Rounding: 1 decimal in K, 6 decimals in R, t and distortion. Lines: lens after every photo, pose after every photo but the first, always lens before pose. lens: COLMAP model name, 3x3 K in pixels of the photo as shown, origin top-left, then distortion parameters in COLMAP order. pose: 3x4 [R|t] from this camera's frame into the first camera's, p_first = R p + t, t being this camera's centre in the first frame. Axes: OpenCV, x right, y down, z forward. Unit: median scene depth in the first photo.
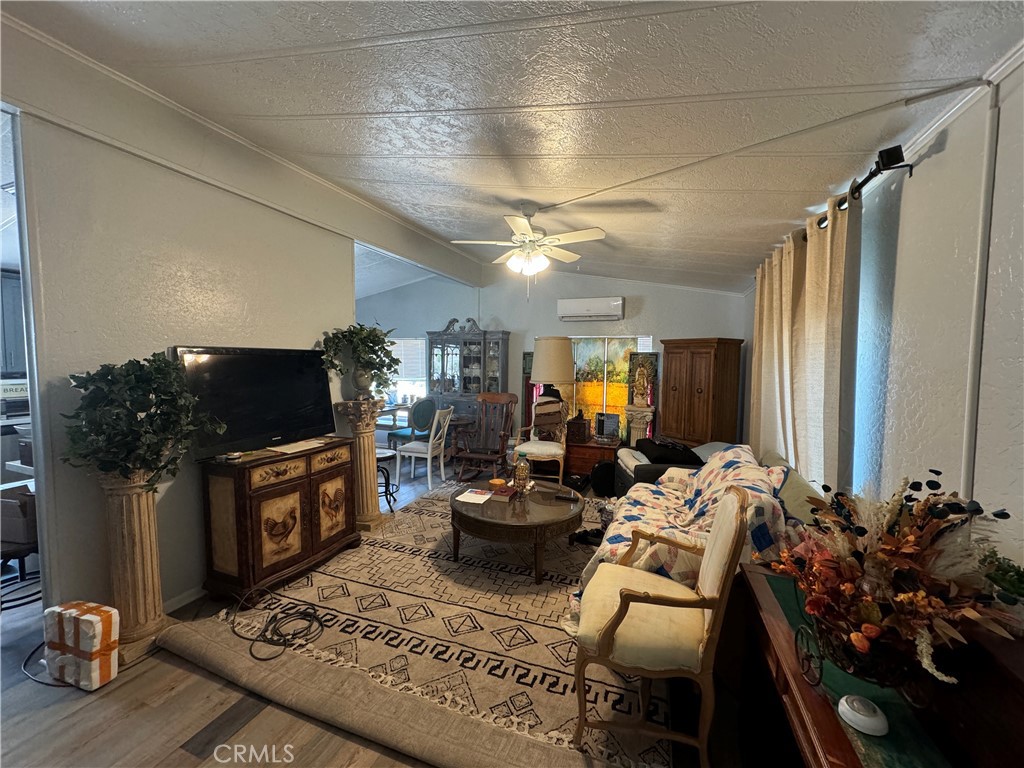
lens RADIAL K [[403.1, 0, 513.9], [0, 403.1, 386.2], [0, 0, 1]] dist [-0.002385, -0.000140]
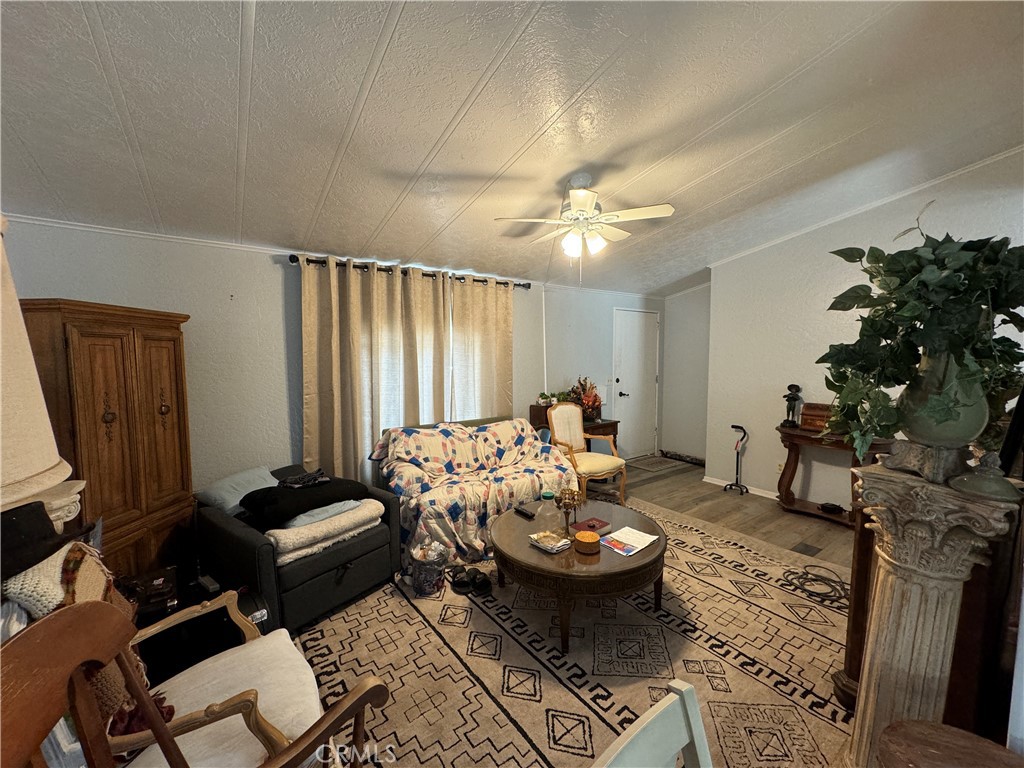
lens RADIAL K [[406.3, 0, 512.0], [0, 406.3, 384.0], [0, 0, 1]] dist [-0.001353, 0.000365]
pose [[-0.832480, -0.041817, 0.552475, -0.348874], [0.034640, 0.991269, 0.127225, -0.119013], [-0.552971, 0.125050, -0.823763, 1.873067]]
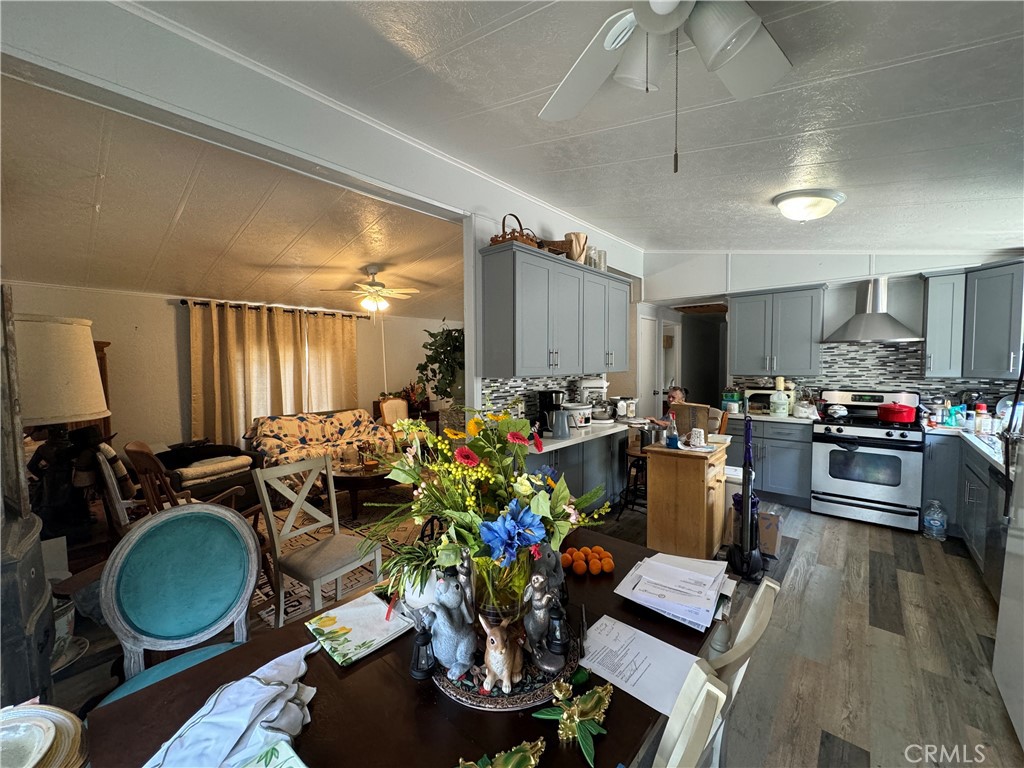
lens RADIAL K [[406.3, 0, 512.0], [0, 406.3, 384.0], [0, 0, 1]] dist [-0.001353, 0.000365]
pose [[-0.937871, -0.015415, 0.346640, -1.047540], [0.025572, 0.993225, 0.113358, -0.161789], [-0.346039, 0.115180, -0.931123, 2.357016]]
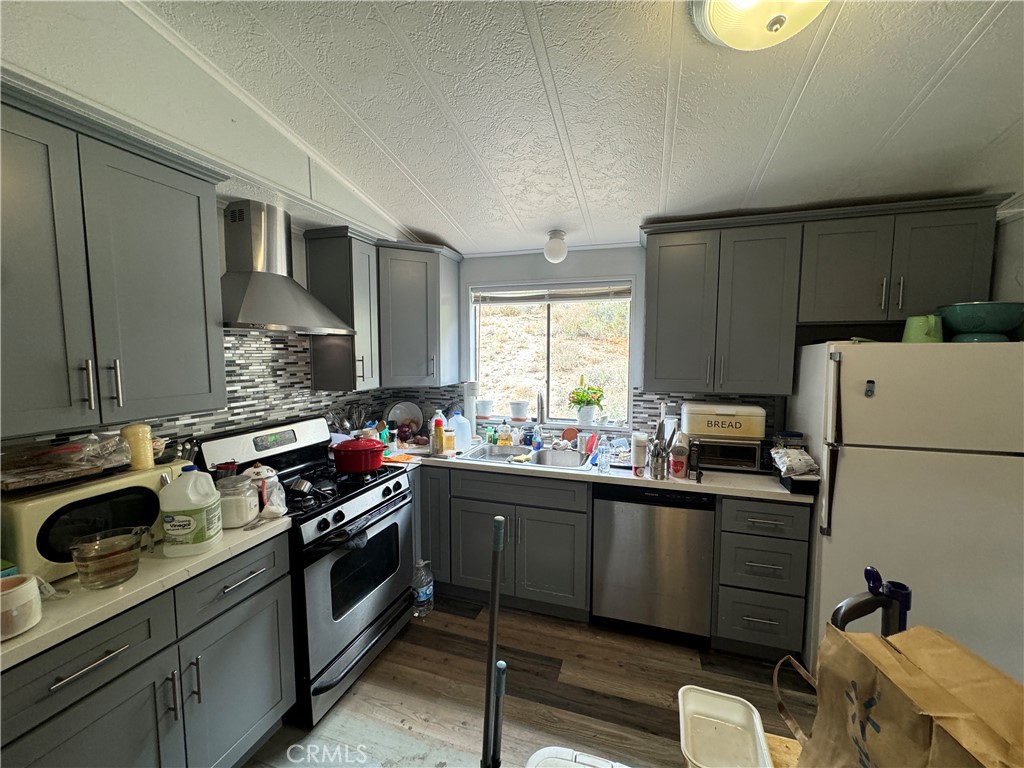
lens RADIAL K [[406.3, 0, 512.0], [0, 406.3, 384.0], [0, 0, 1]] dist [-0.001353, 0.000365]
pose [[0.046572, 0.074110, -0.996162, -0.967308], [-0.063675, 0.995436, 0.071079, -0.096993], [0.996883, 0.060120, 0.051079, 0.926451]]
